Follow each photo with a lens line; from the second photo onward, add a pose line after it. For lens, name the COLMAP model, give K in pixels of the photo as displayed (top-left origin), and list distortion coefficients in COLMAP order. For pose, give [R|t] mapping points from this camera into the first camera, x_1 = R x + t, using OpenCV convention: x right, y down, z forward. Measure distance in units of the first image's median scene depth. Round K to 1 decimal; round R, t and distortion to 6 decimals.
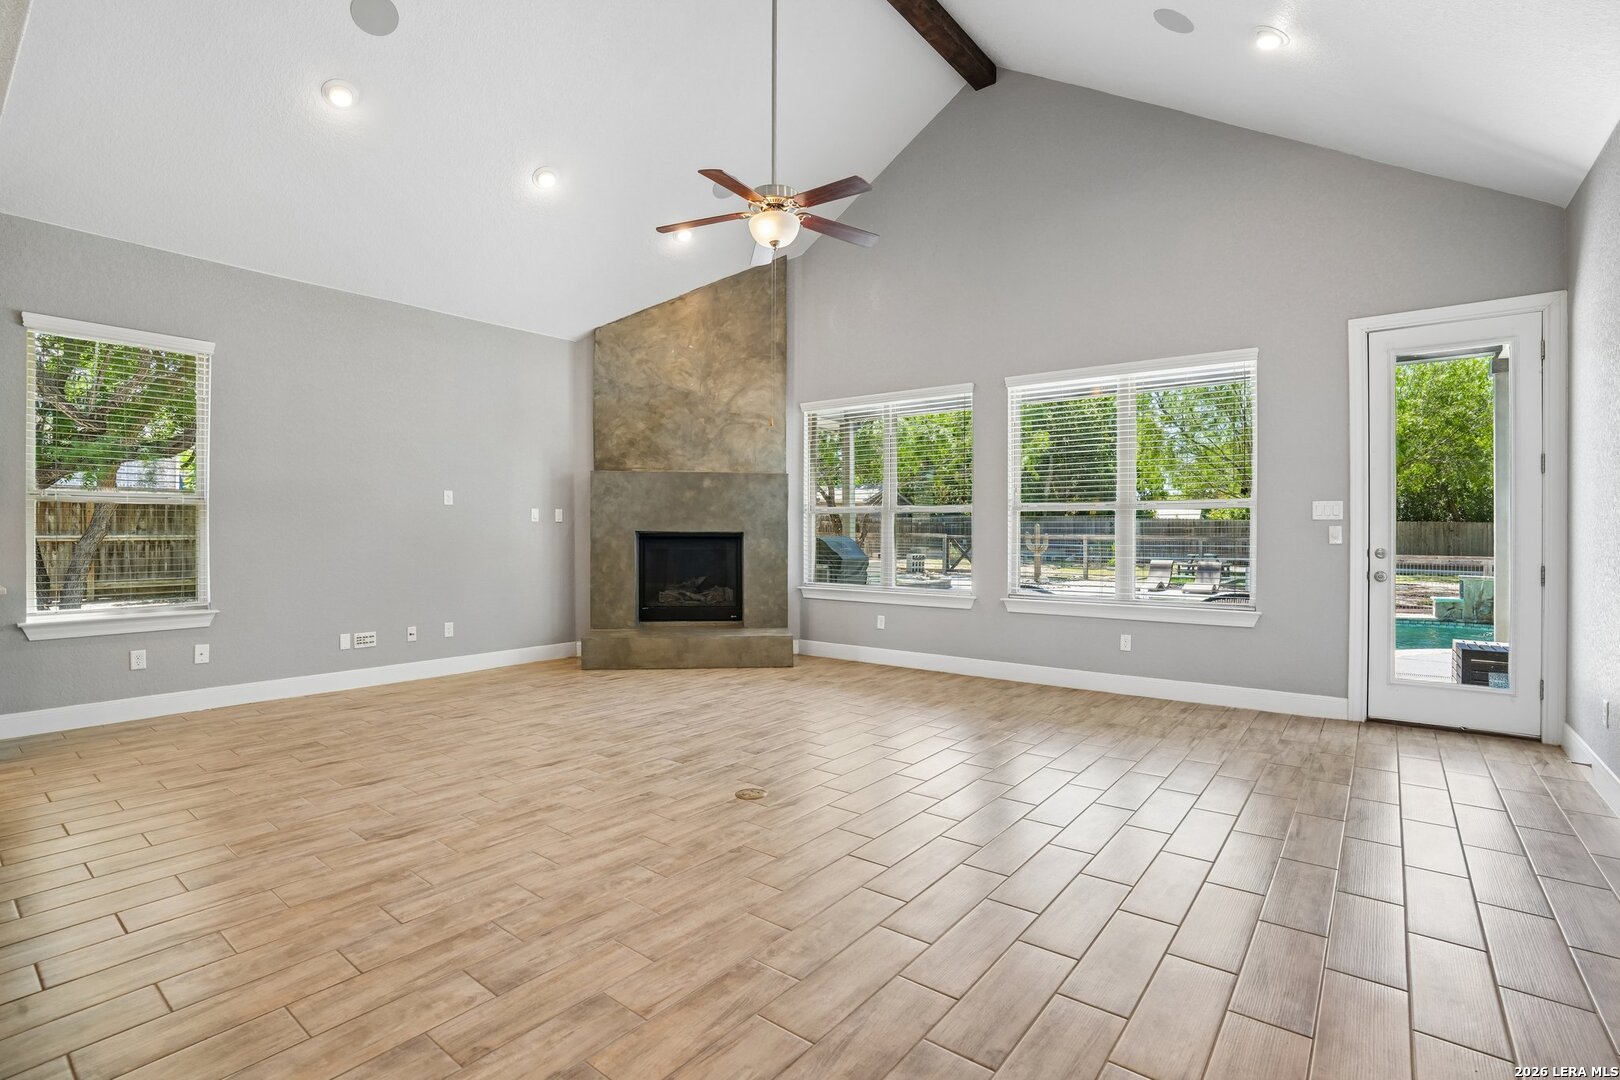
lens RADIAL K [[748.2, 0, 800.4], [0, 748.2, 536.5], [0, 0, 1]] dist [-0.062455, 0.021601]
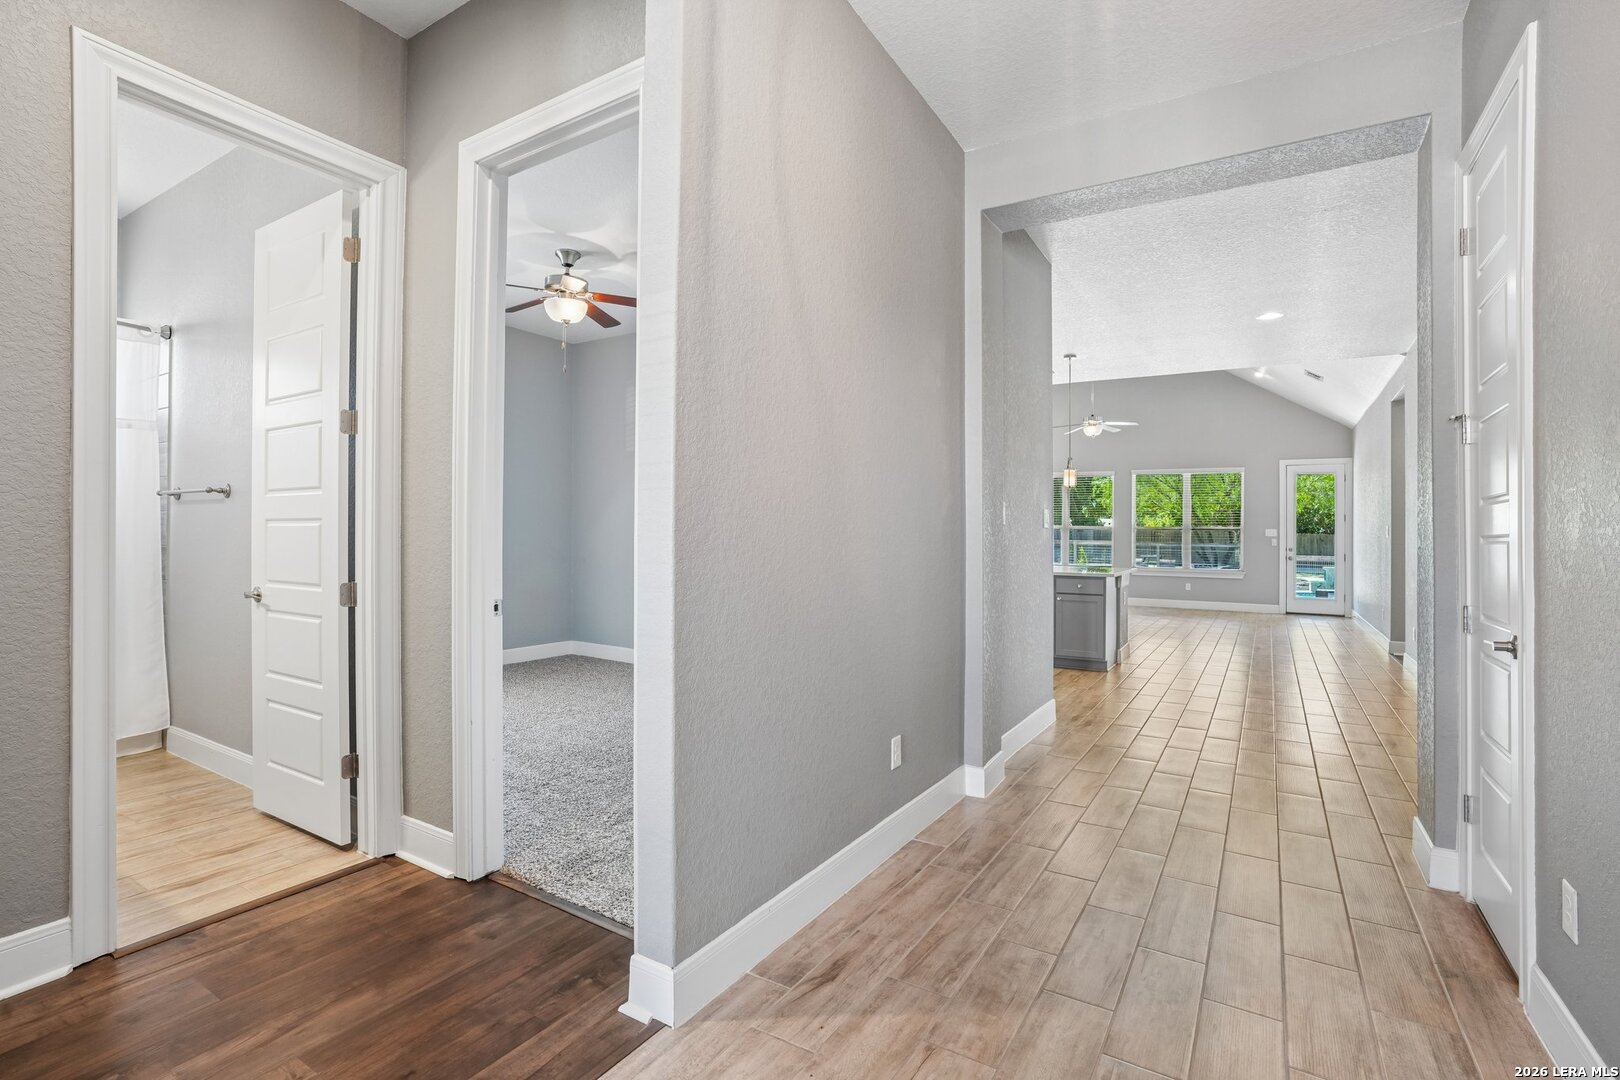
lens RADIAL K [[739.9, 0, 810.0], [0, 739.9, 540.0], [0, 0, 1]] dist [-0.049939, -0.000036]
pose [[0.993470, 0.004781, 0.113997, -0.834321], [-0.004301, 0.999981, -0.004456, 0.005441], [-0.114016, 0.003937, 0.993471, -0.954818]]
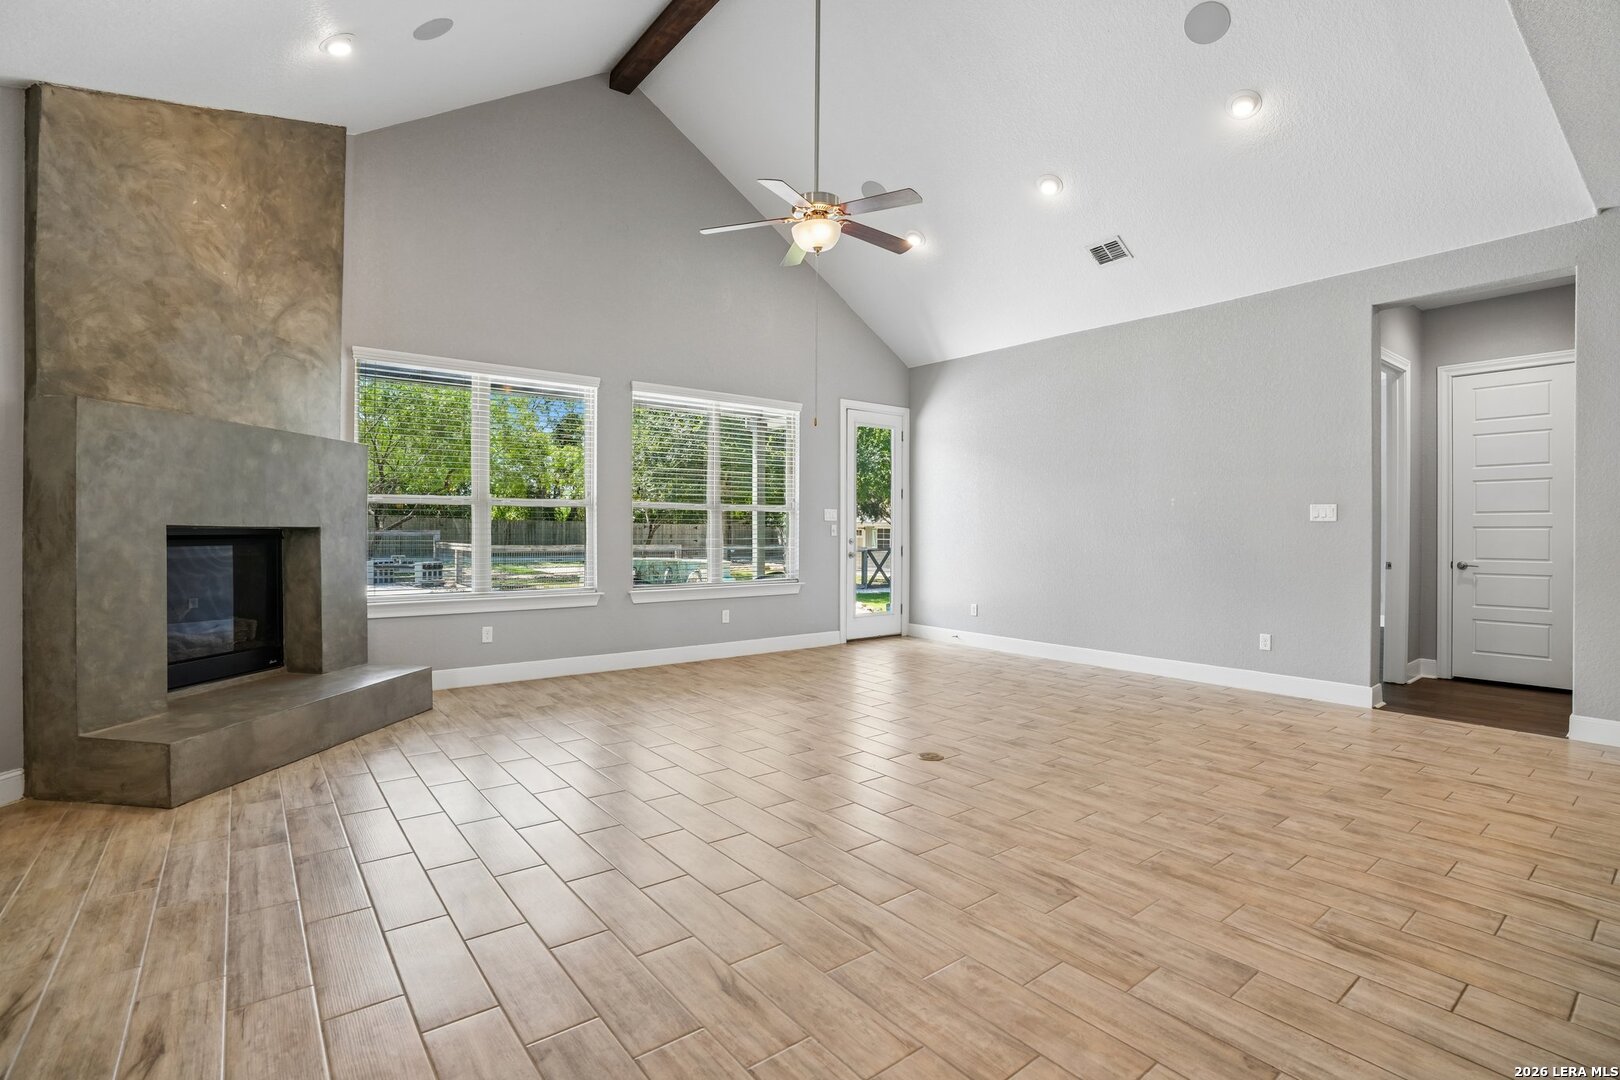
lens RADIAL K [[748.2, 0, 800.4], [0, 748.2, 536.5], [0, 0, 1]] dist [-0.062455, 0.021601]
pose [[0.244211, -0.011283, 0.969657, -0.633941], [0.000083, 0.999933, 0.011614, -0.005801], [-0.969722, -0.002755, 0.244195, 0.466888]]
